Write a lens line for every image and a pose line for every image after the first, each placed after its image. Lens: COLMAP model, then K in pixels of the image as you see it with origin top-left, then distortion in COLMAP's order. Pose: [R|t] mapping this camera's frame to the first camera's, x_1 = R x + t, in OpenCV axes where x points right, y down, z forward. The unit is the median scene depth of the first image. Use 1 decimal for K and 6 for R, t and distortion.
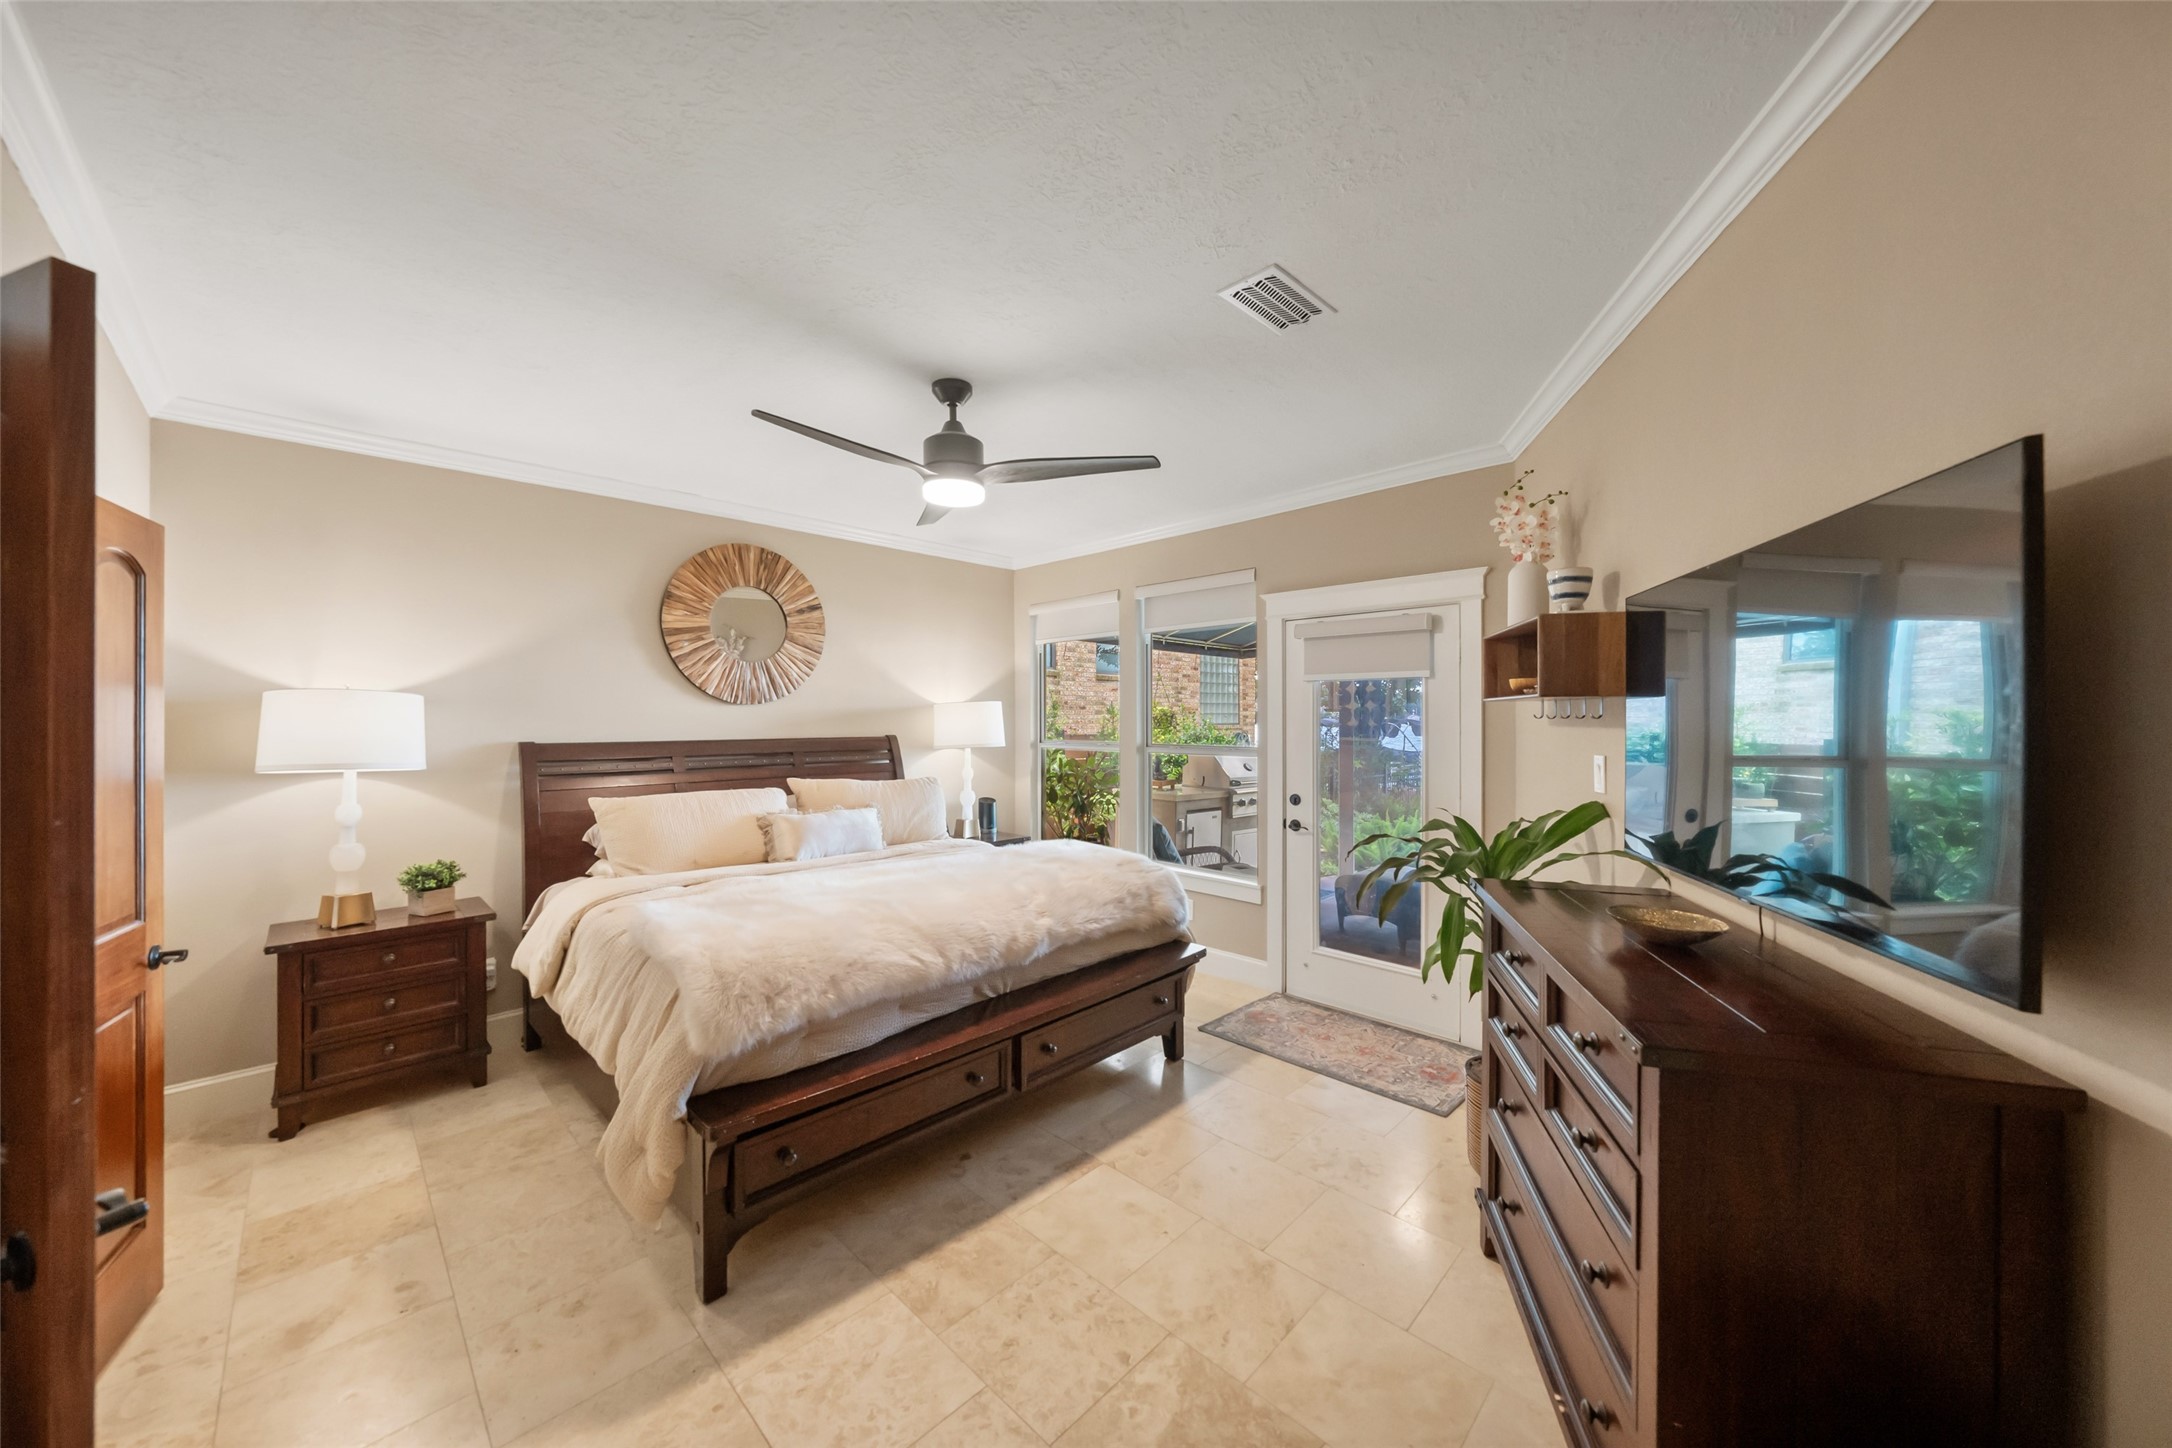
lens RADIAL K [[763.6, 0, 1087.8], [0, 763.6, 716.3], [0, 0, 1]] dist [-0.000339, -0.000003]
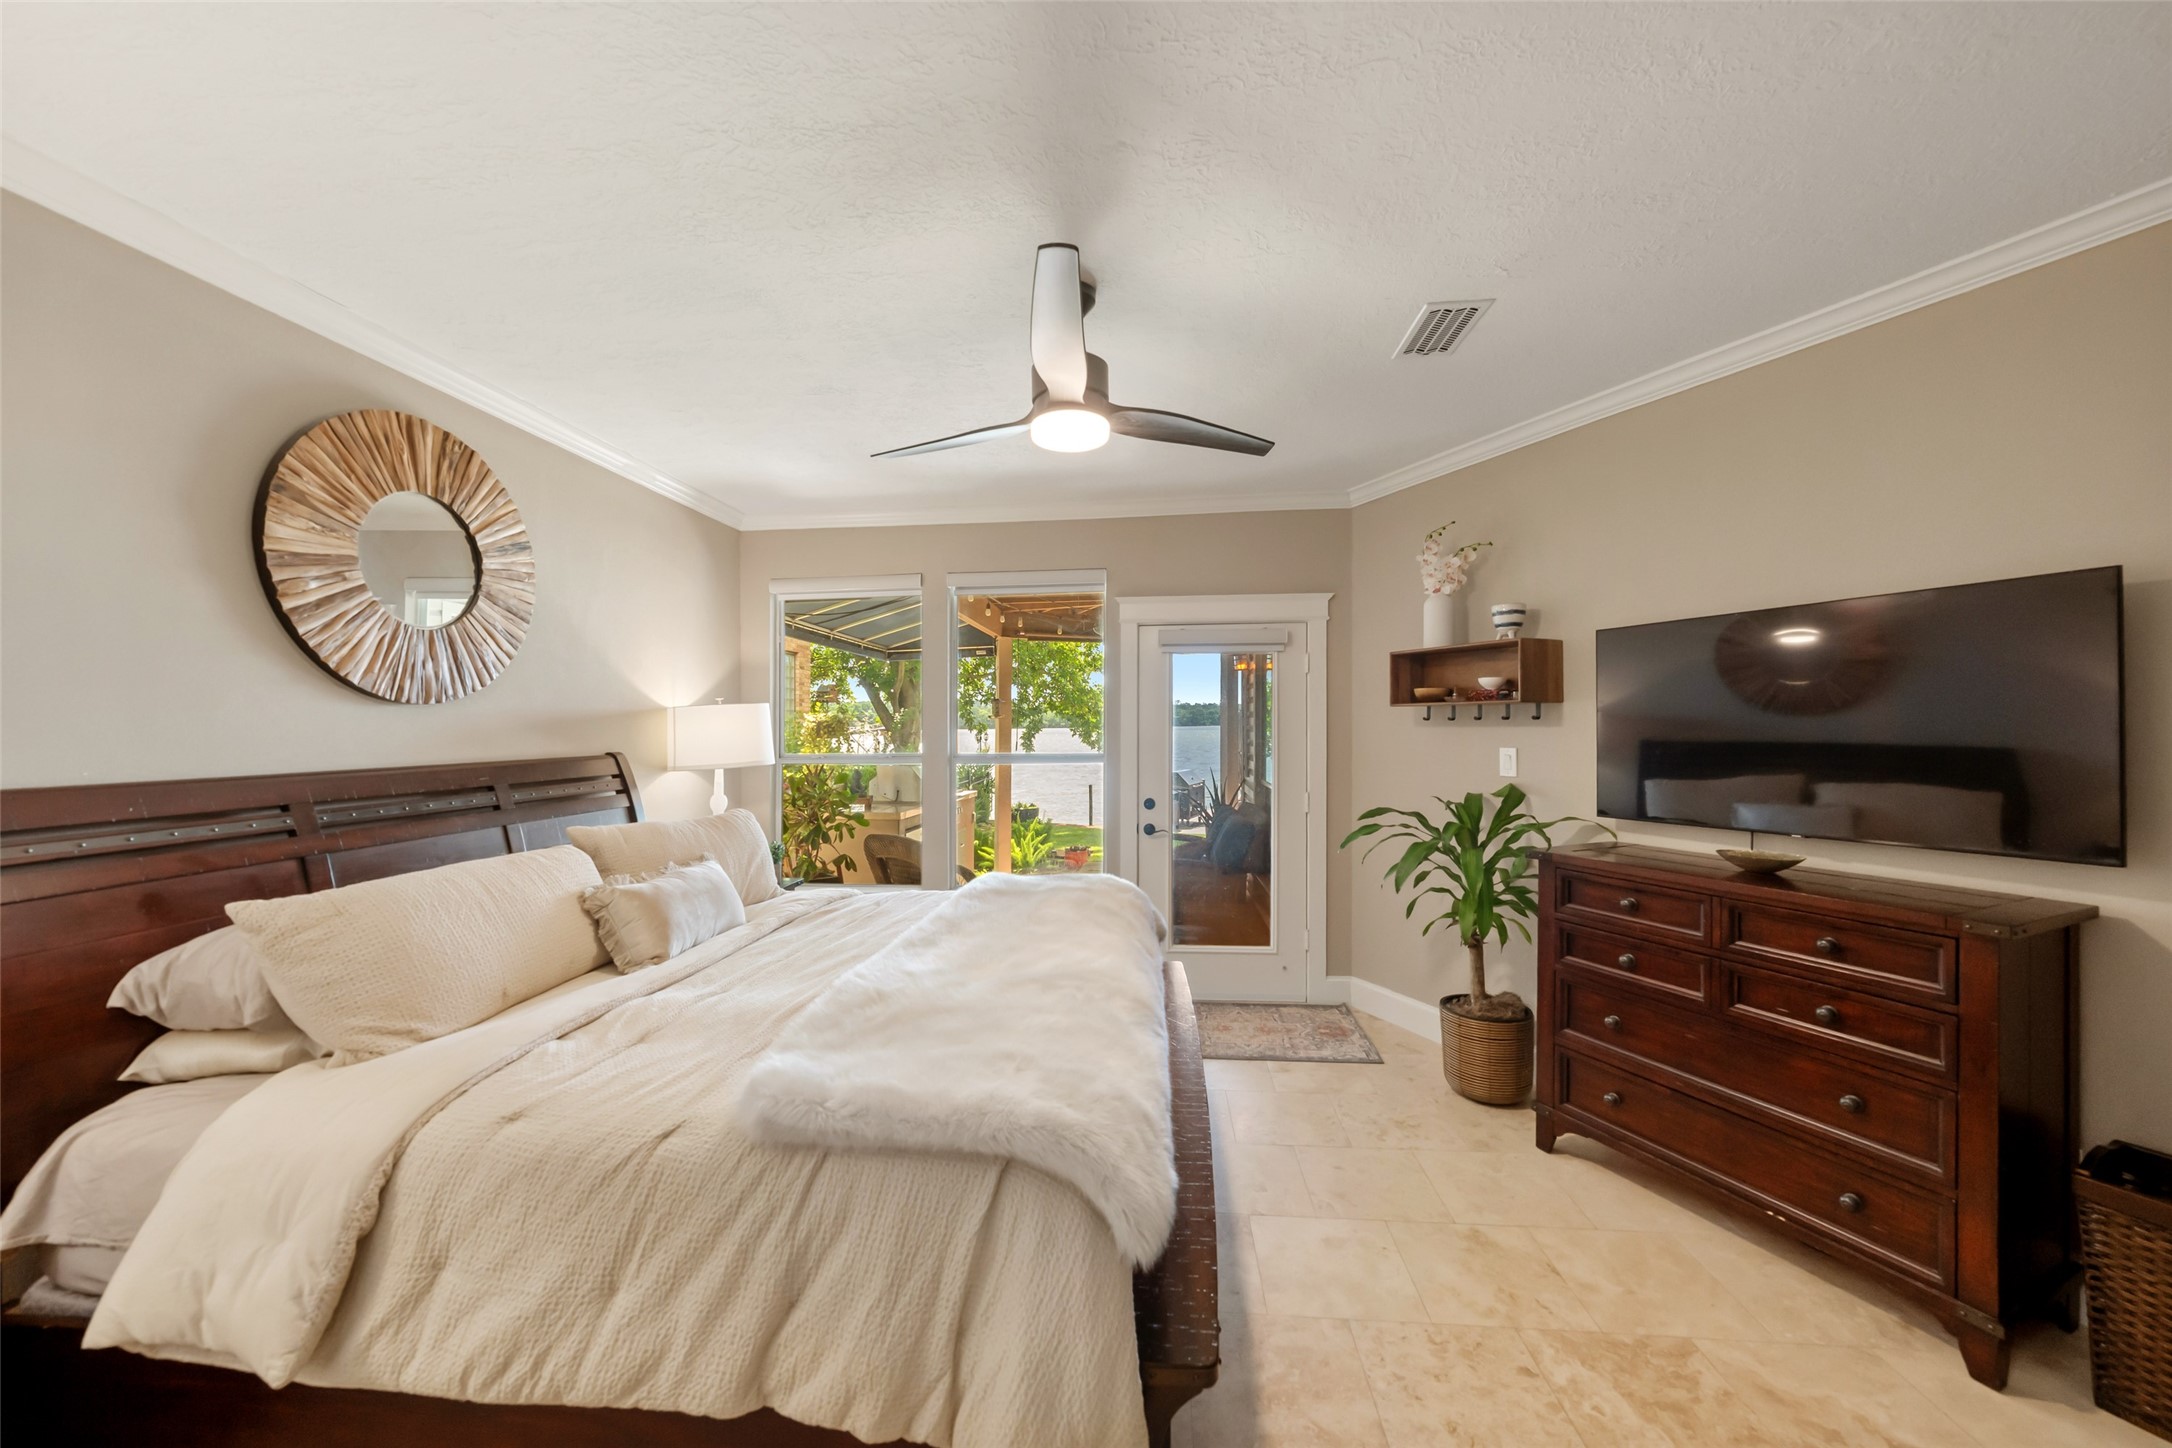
lens RADIAL K [[783.7, 0, 1086.0], [0, 783.7, 724.0], [0, 0, 1]] dist [-0.000193, 0.000044]
pose [[0.772337, -0.006374, 0.635181, -0.453521], [0.008252, 0.999966, 0.000001, 0.002814], [-0.635160, 0.005241, 0.772363, 0.257696]]
